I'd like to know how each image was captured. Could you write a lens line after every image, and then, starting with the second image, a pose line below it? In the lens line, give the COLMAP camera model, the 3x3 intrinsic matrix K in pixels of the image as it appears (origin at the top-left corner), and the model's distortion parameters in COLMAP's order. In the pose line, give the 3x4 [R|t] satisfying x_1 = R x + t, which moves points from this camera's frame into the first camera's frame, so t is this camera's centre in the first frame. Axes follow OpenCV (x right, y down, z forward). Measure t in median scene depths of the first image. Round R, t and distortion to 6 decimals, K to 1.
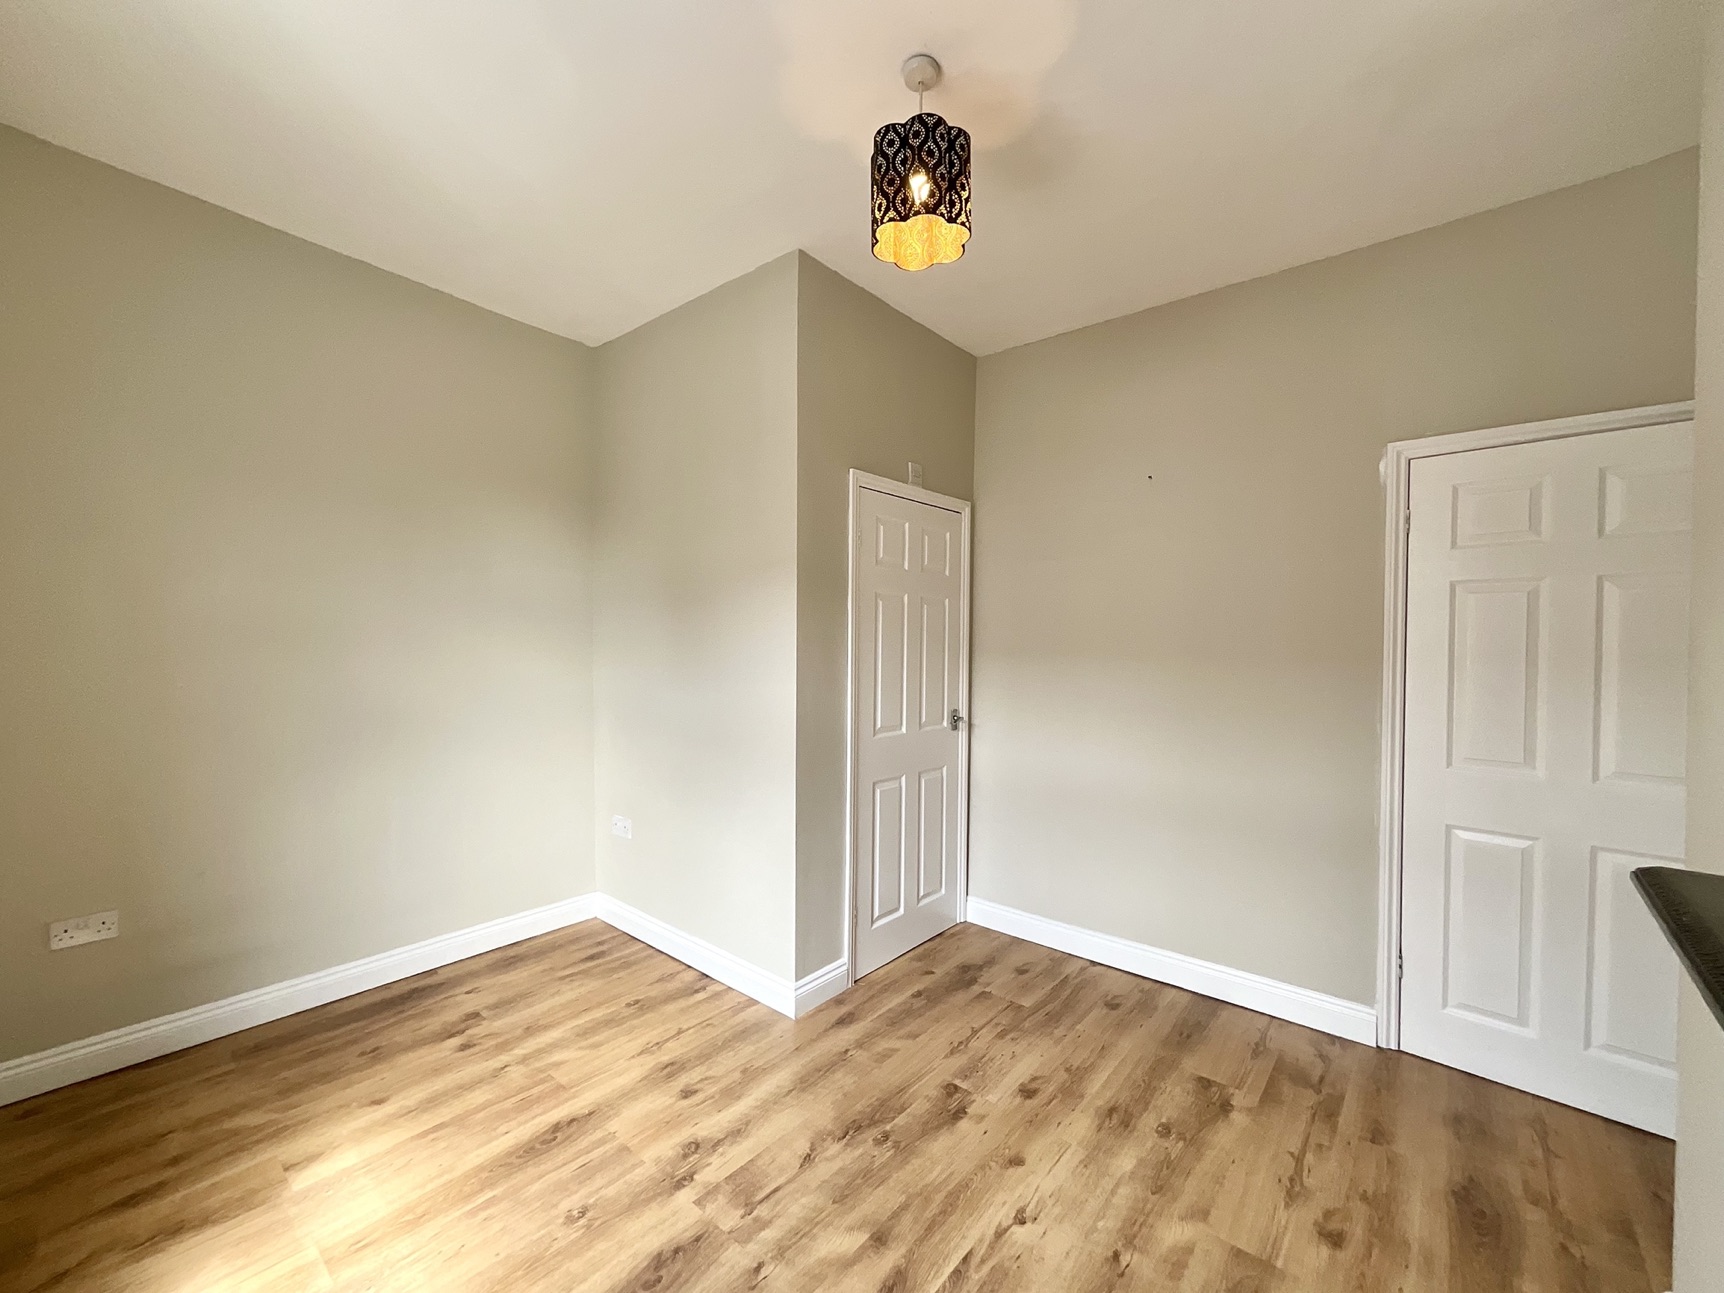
lens RADIAL K [[694.1, 0, 868.3], [0, 694.1, 652.2], [0, 0, 1]] dist [-0.001112, 0.000002]
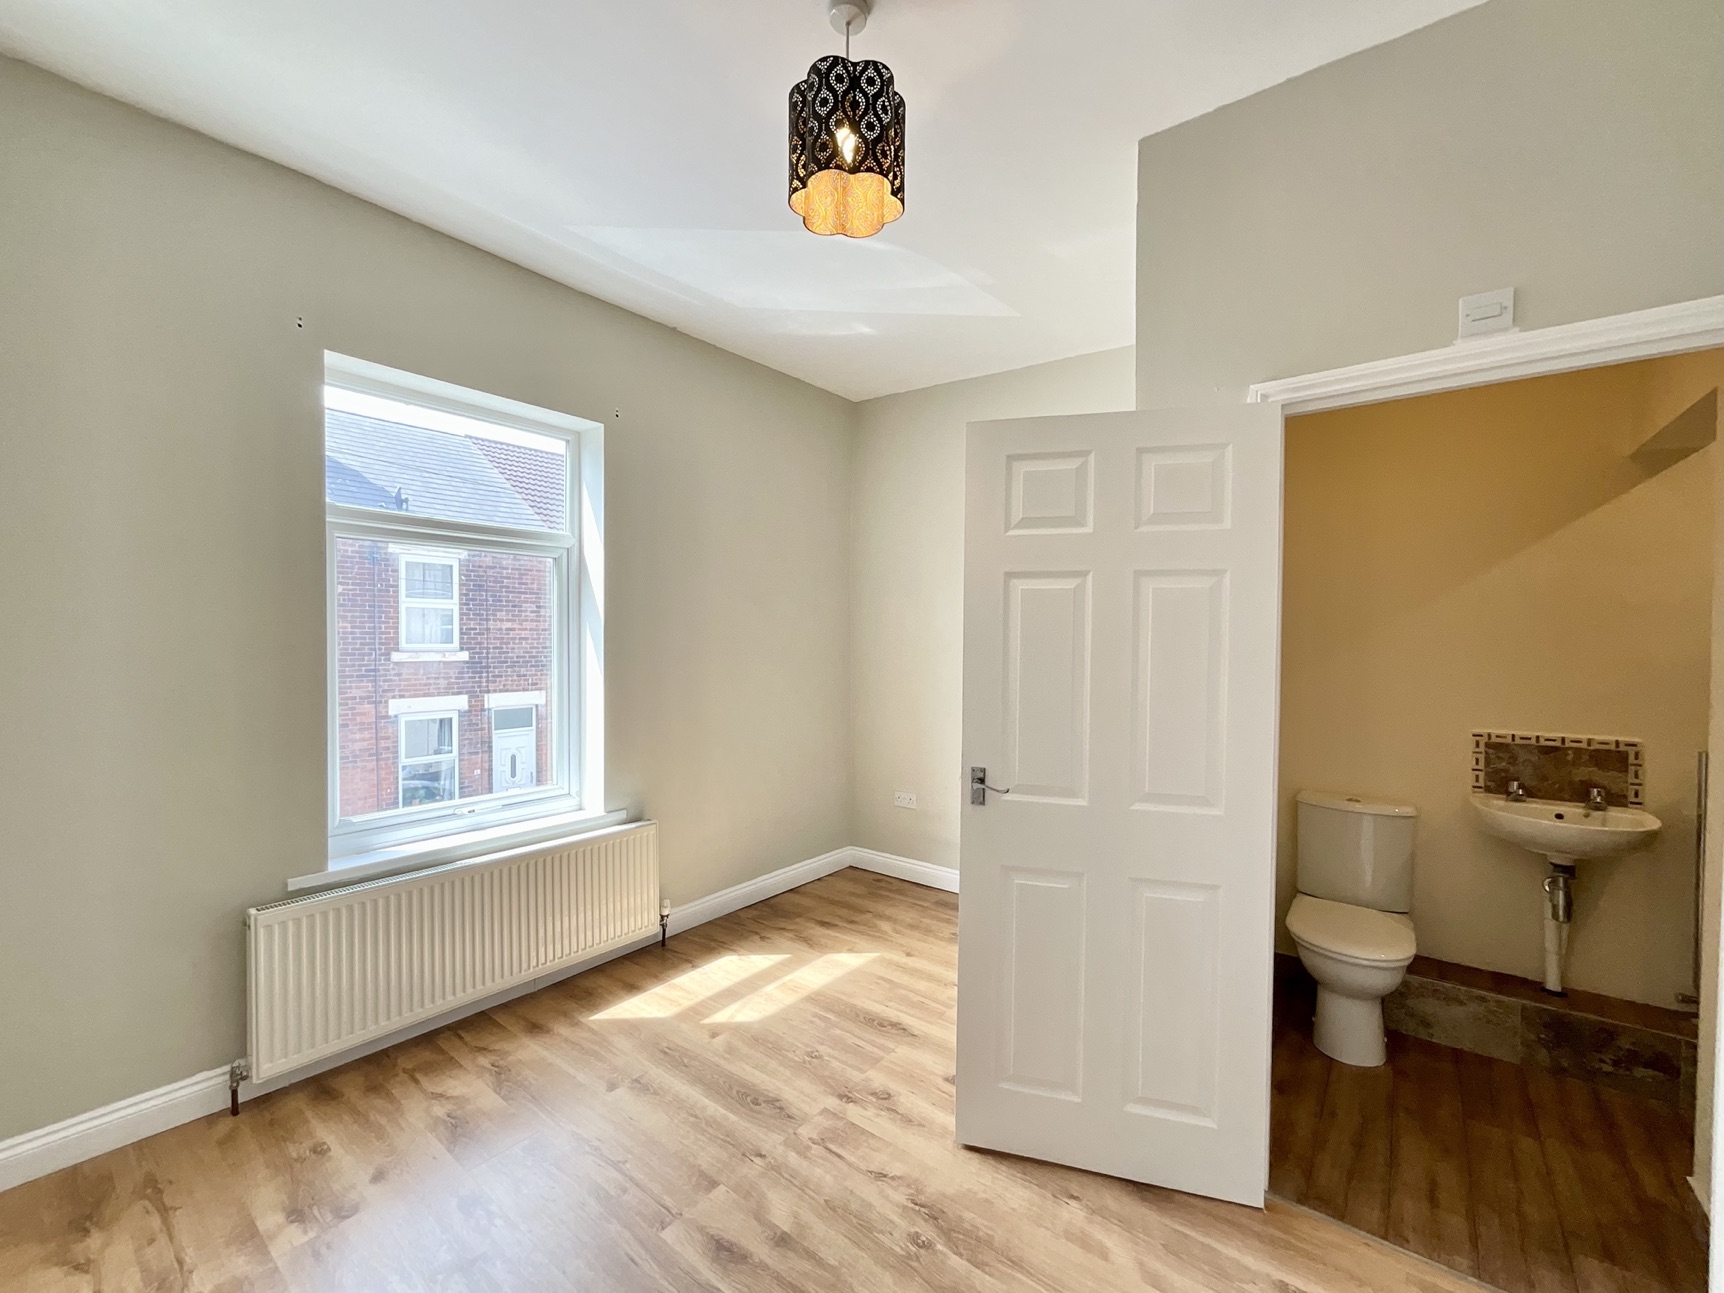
lens RADIAL K [[697.5, 0, 857.6], [0, 697.5, 650.1], [0, 0, 1]] dist [0.000026, 0.000357]
pose [[0.025777, 0.003173, -0.999663, 0.889734], [-0.014953, 0.999884, 0.002788, -0.022612], [0.999556, 0.014876, 0.025821, 0.914025]]
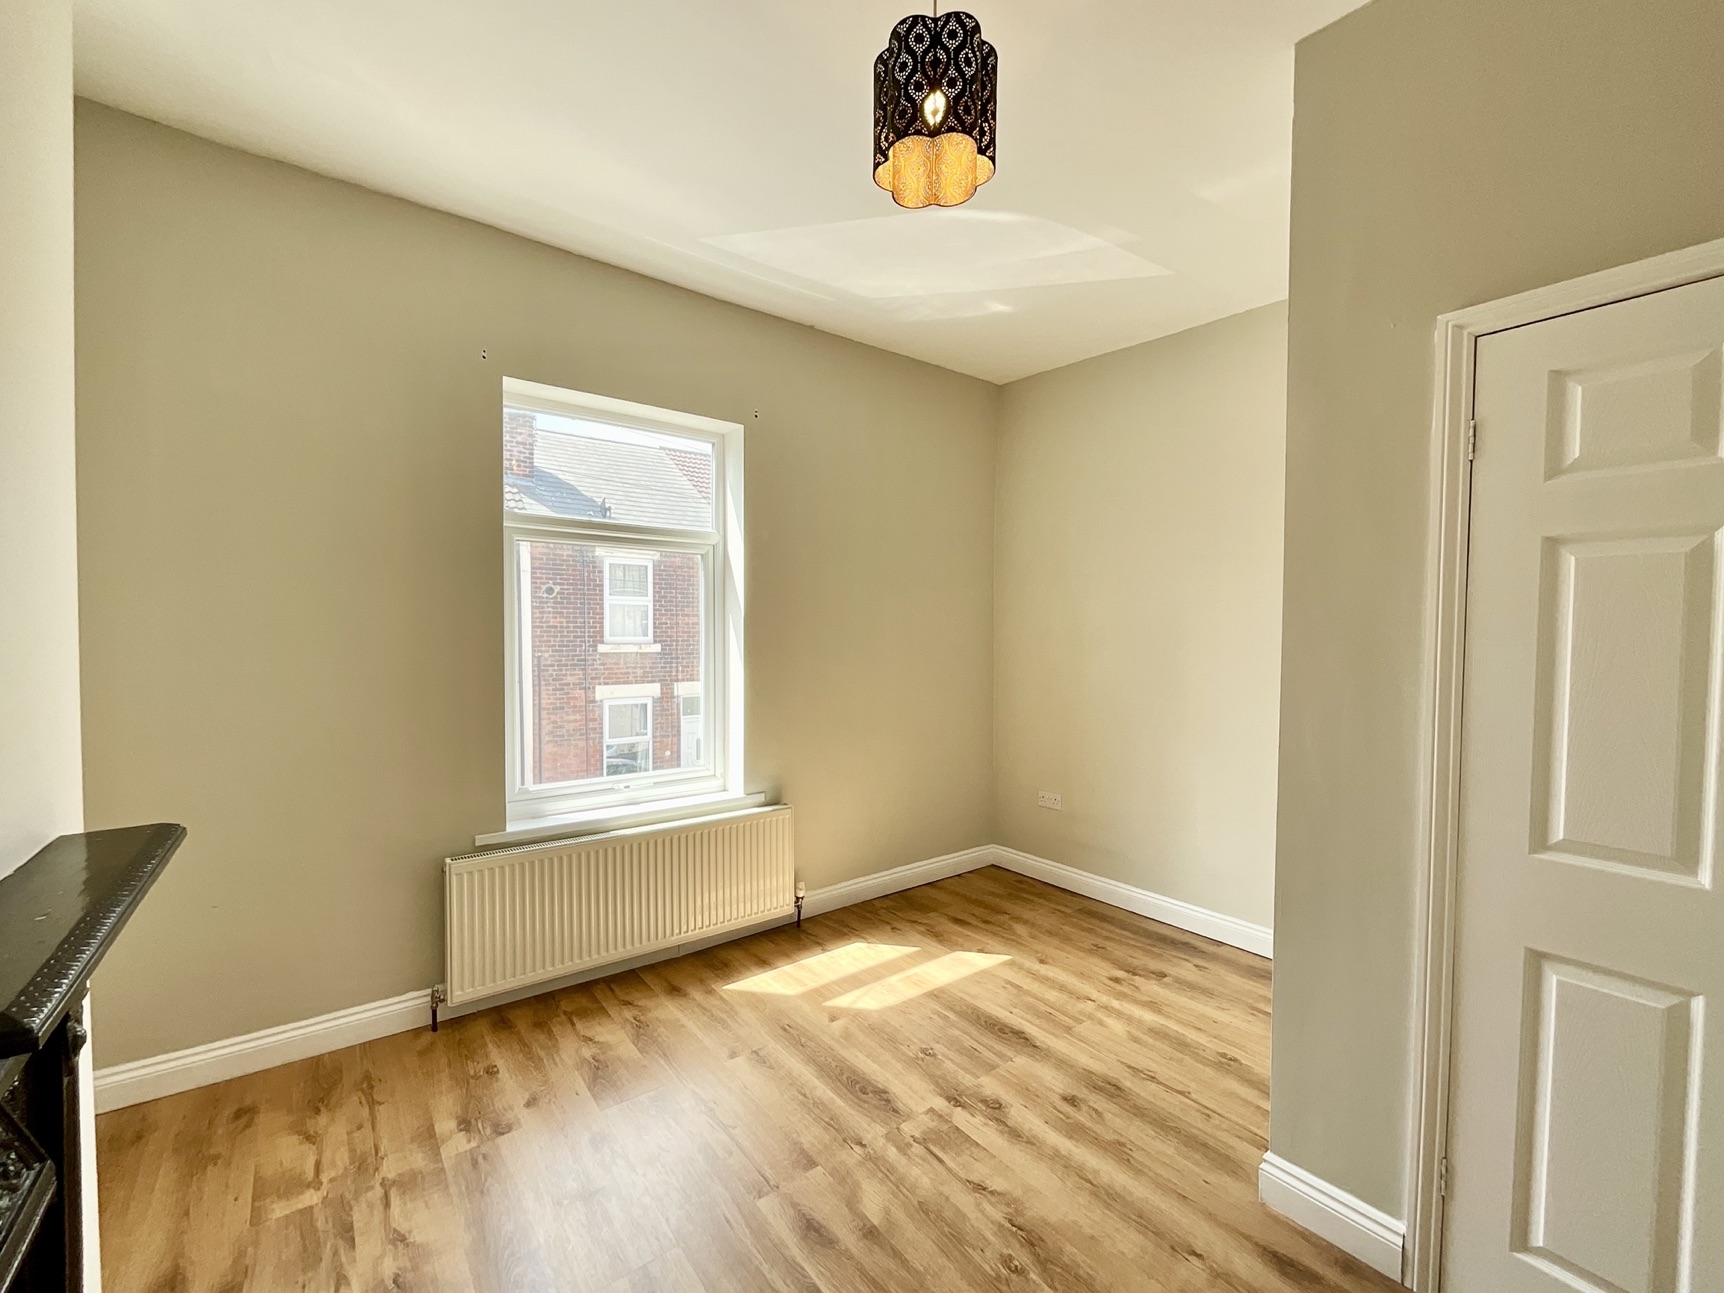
lens RADIAL K [[697.5, 0, 857.6], [0, 697.5, 650.1], [0, 0, 1]] dist [0.000026, 0.000357]
pose [[-0.219101, 0.011076, -0.975639, 0.856988], [-0.017175, 0.999737, 0.015207, -0.016588], [0.975551, 0.020088, -0.218853, 1.013212]]
